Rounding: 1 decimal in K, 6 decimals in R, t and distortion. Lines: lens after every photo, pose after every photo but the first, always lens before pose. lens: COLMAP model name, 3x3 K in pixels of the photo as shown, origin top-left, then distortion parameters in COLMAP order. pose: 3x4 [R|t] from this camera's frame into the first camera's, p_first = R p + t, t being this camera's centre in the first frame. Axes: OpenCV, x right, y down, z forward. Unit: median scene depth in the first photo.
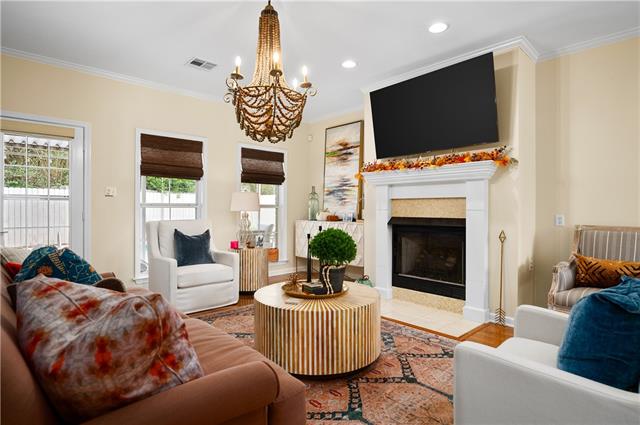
lens RADIAL K [[344.9, 0, 319.7], [0, 344.9, 211.5], [0, 0, 1]] dist [-0.004077, 0.001677]
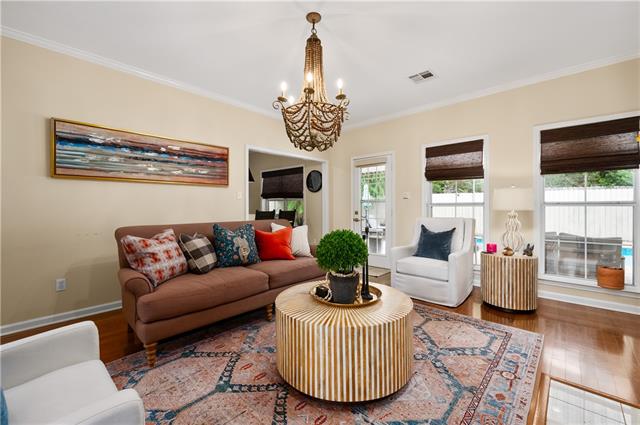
lens RADIAL K [[270.3, 0, 321.3], [0, 270.3, 209.9], [0, 0, 1]] dist [-0.004808, -0.000368]
pose [[0.071573, 0.008538, -0.997399, 0.864287], [-0.006569, 0.999946, 0.008088, -0.009941], [0.997414, 0.005973, 0.071625, 1.072961]]
